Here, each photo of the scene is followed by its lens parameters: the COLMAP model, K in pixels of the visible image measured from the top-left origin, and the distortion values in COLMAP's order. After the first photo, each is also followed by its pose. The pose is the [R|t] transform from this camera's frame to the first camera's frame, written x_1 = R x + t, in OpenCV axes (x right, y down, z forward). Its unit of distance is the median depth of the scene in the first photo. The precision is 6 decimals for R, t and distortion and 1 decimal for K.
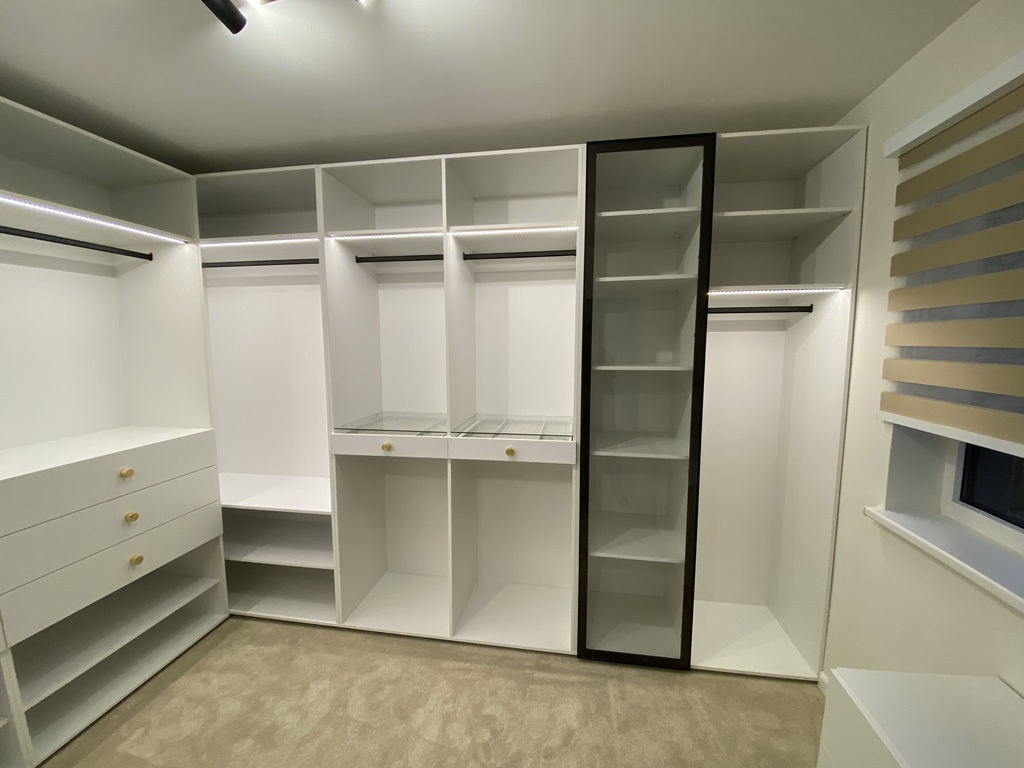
lens RADIAL K [[417.9, 0, 512.9], [0, 417.9, 384.5], [0, 0, 1]] dist [0.004862, -0.010932]
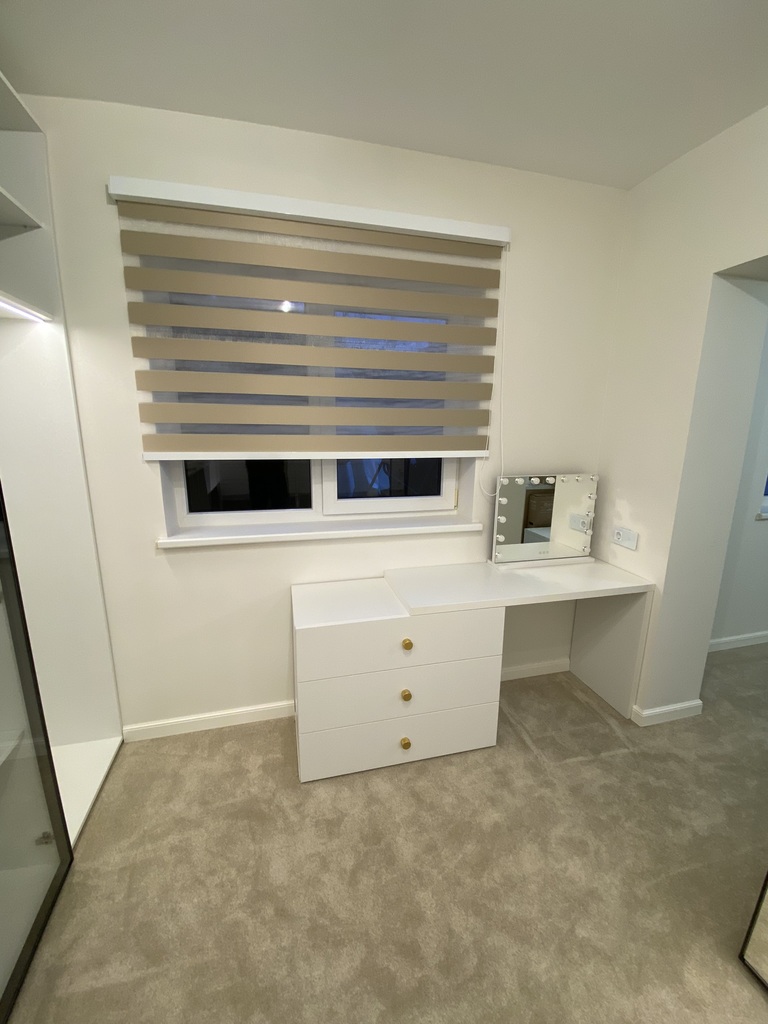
lens RADIAL K [[417.9, 0, 382.5], [0, 417.9, 509.2], [0, 0, 1]] dist [0.004862, -0.010932]
pose [[-0.397937, -0.180548, 0.899471, -0.300121], [0.088604, 0.968296, 0.233562, 0.005845], [-0.913124, 0.172640, -0.369324, 0.693175]]
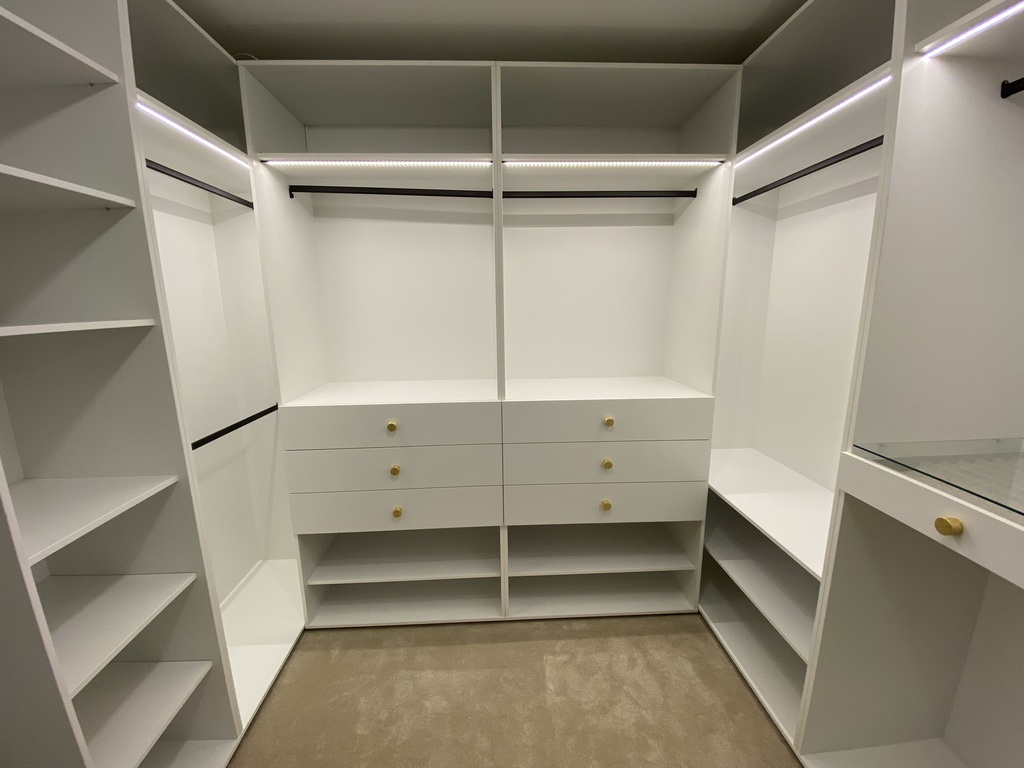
lens RADIAL K [[417.9, 0, 512.6], [0, 417.9, 382.5], [0, 0, 1]] dist [0.004862, -0.010932]
pose [[0.201501, 0.182663, -0.962305, -0.014604], [-0.090204, 0.981743, 0.167465, -0.026721], [0.975326, 0.053060, 0.214299, 0.504146]]
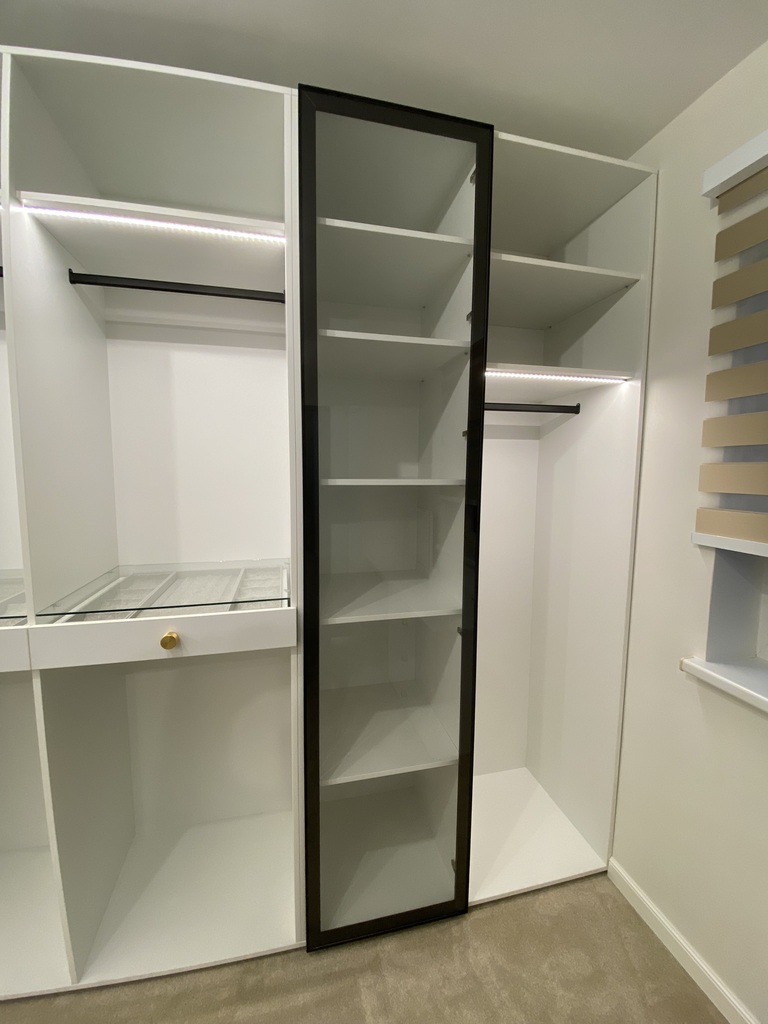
lens RADIAL K [[417.9, 0, 382.1], [0, 417.9, 510.2], [0, 0, 1]] dist [0.004862, -0.010932]
pose [[0.926630, -0.029707, 0.374799, 0.048179], [0.029988, 0.999537, 0.005083, 0.000716], [-0.374777, 0.006530, 0.927092, 0.405768]]
